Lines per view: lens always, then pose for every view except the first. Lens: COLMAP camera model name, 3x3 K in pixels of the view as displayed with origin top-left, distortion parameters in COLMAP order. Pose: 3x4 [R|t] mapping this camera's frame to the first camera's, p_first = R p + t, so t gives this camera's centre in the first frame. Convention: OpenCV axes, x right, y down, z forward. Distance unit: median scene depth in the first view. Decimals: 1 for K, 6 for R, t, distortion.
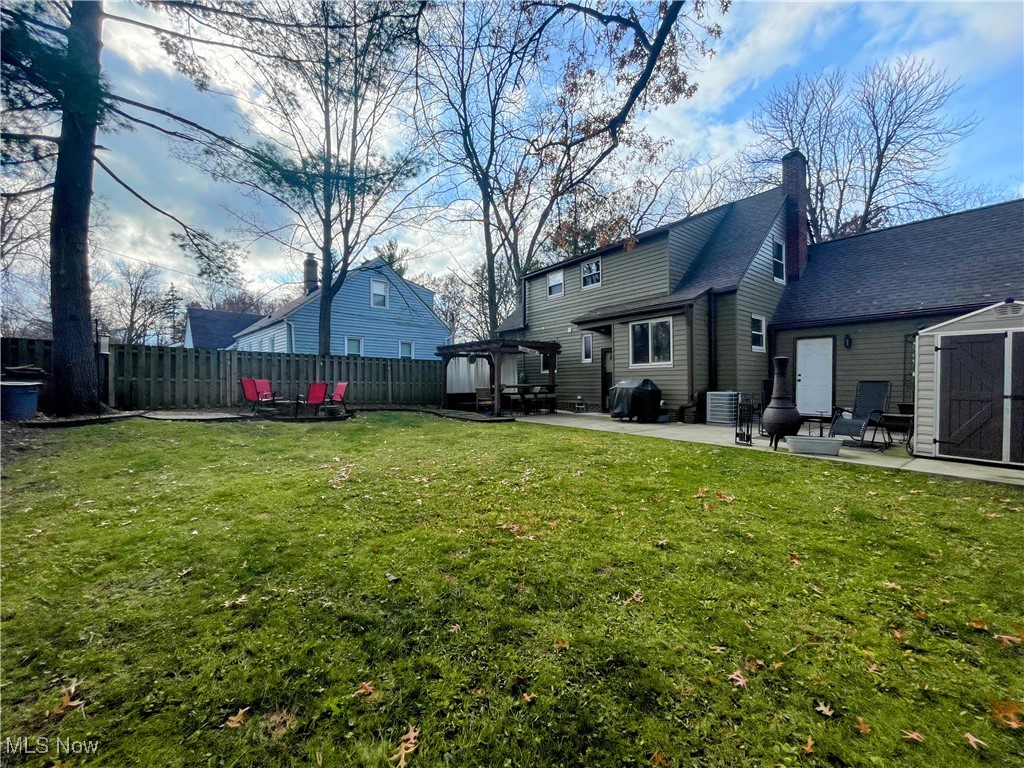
lens RADIAL K [[408.7, 0, 512.0], [0, 408.7, 384.0], [0, 0, 1]] dist [-0.002420, -0.000294]
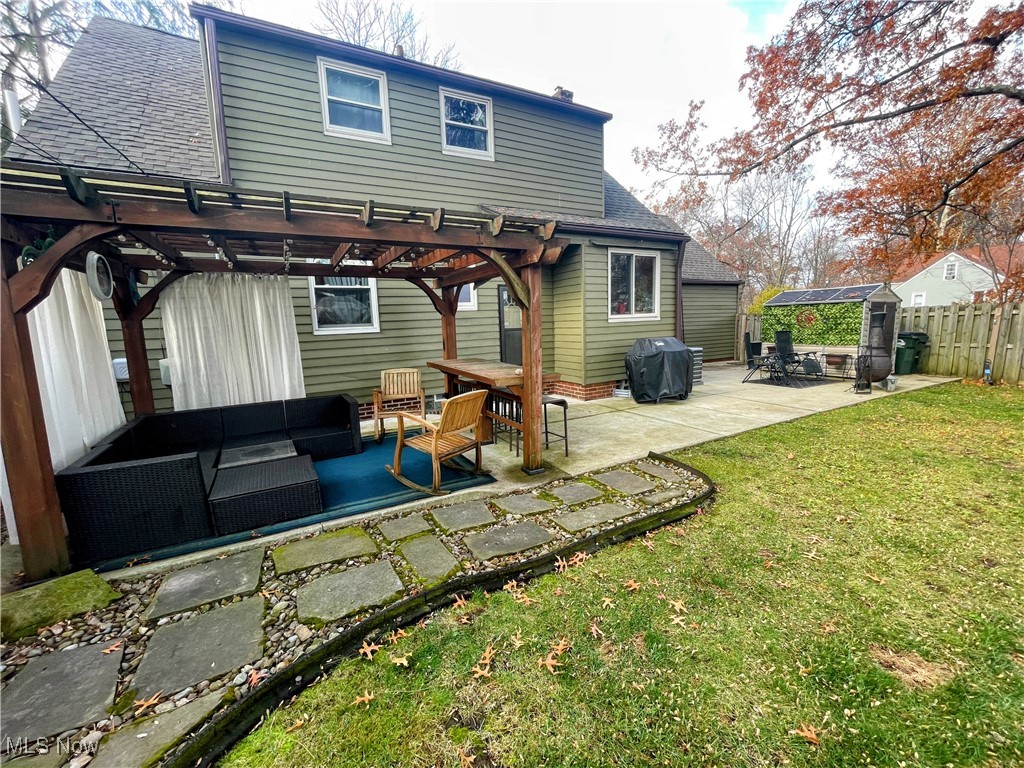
lens RADIAL K [[408.7, 0, 512.0], [0, 408.7, 384.0], [0, 0, 1]] dist [-0.002420, -0.000294]
pose [[0.164259, -0.148409, 0.975189, -0.379722], [0.037976, 0.988836, 0.144089, -0.040709], [-0.985686, 0.013366, 0.168061, 1.054928]]
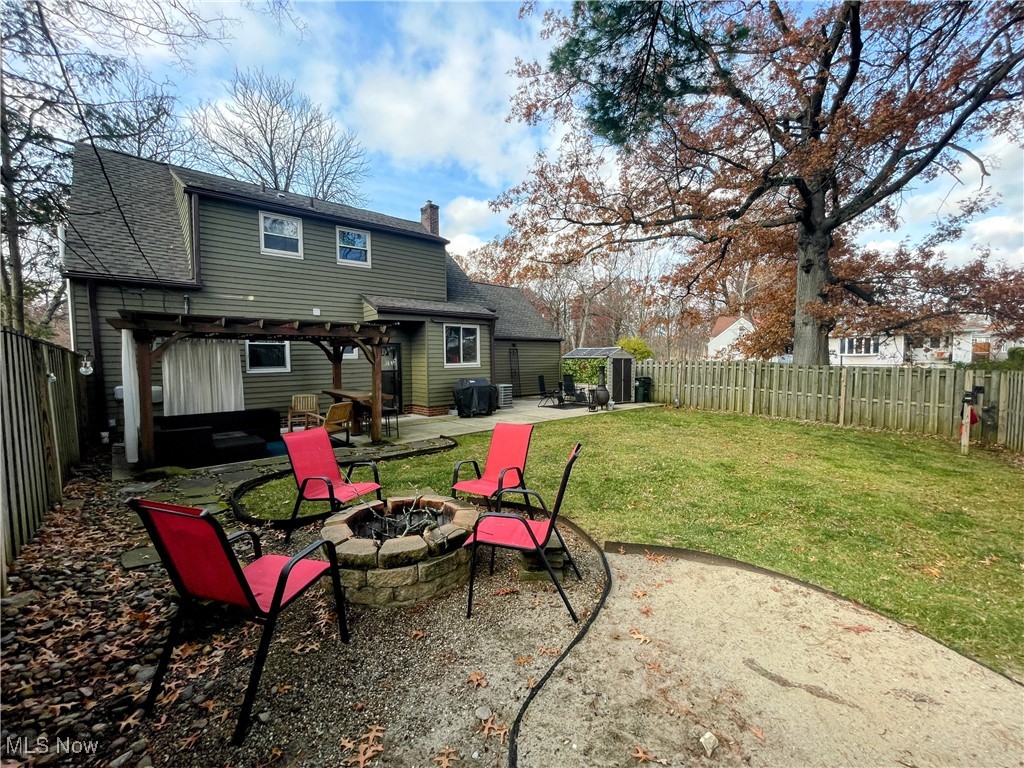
lens RADIAL K [[408.7, 0, 512.0], [0, 408.7, 384.0], [0, 0, 1]] dist [-0.002420, -0.000294]
pose [[-0.063321, -0.059167, 0.996238, -0.763470], [0.011947, 0.998125, 0.060039, -0.057997], [-0.997922, 0.015704, -0.062495, 0.904603]]
